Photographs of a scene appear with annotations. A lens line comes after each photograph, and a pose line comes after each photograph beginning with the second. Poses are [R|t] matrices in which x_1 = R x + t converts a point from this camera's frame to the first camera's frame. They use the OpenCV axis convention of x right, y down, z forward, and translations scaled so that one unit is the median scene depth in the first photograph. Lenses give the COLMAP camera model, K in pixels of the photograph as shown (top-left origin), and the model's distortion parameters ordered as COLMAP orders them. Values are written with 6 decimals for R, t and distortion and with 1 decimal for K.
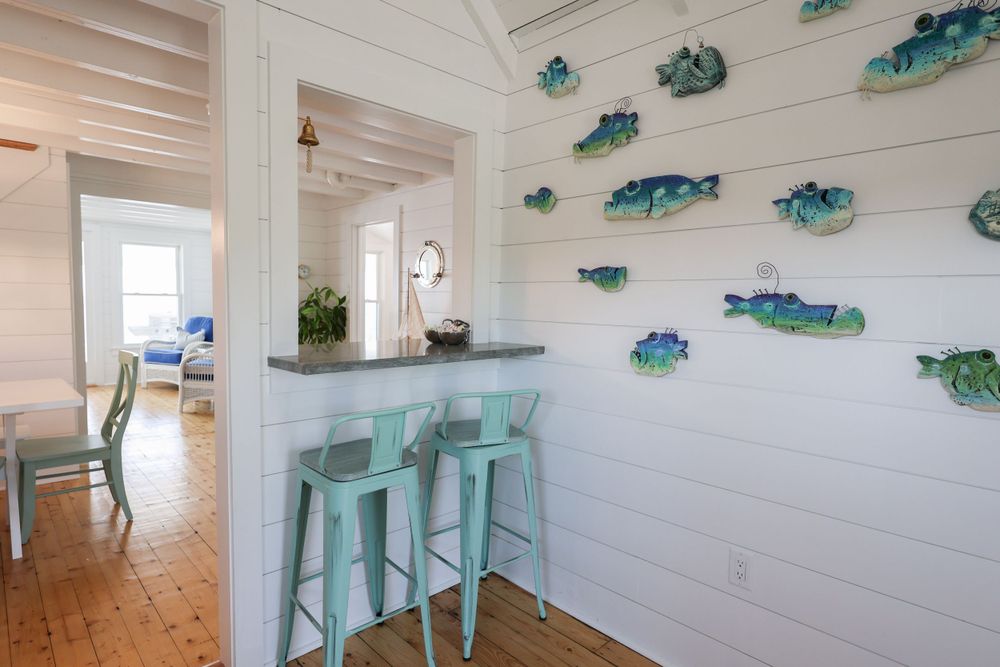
lens RADIAL K [[545.1, 0, 501.9], [0, 545.1, 332.1], [0, 0, 1]] dist [-0.004341, 0.000240]
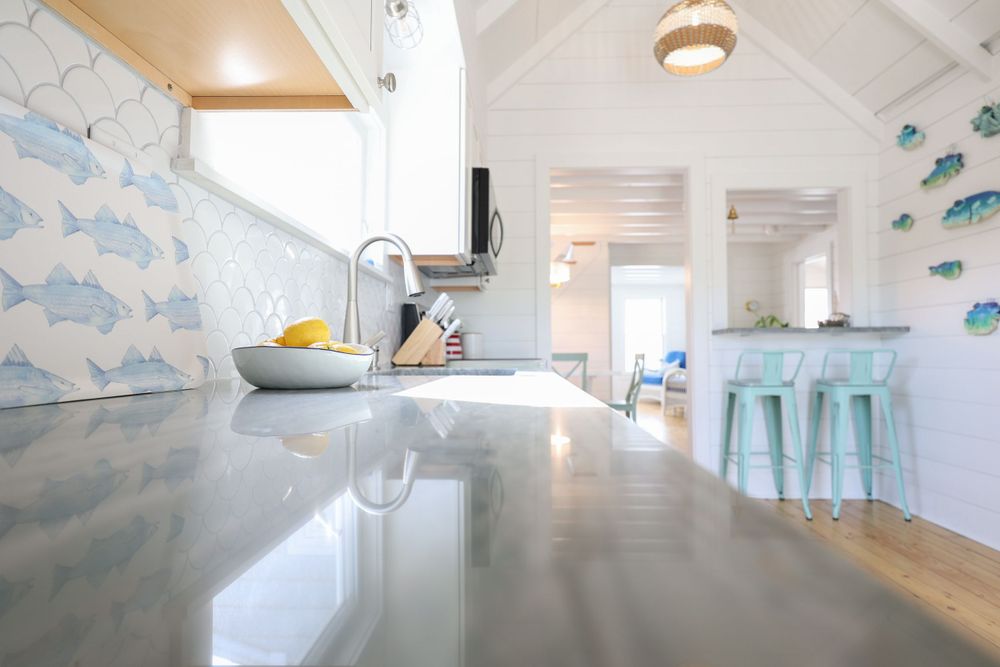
lens RADIAL K [[563.6, 0, 503.1], [0, 563.6, 336.9], [0, 0, 1]] dist [0.002727, 0.000358]
pose [[0.696715, -0.041882, -0.716124, 0.418505], [-0.026151, 0.996148, -0.083700, 0.217558], [0.716871, 0.077042, 0.692936, -0.790723]]
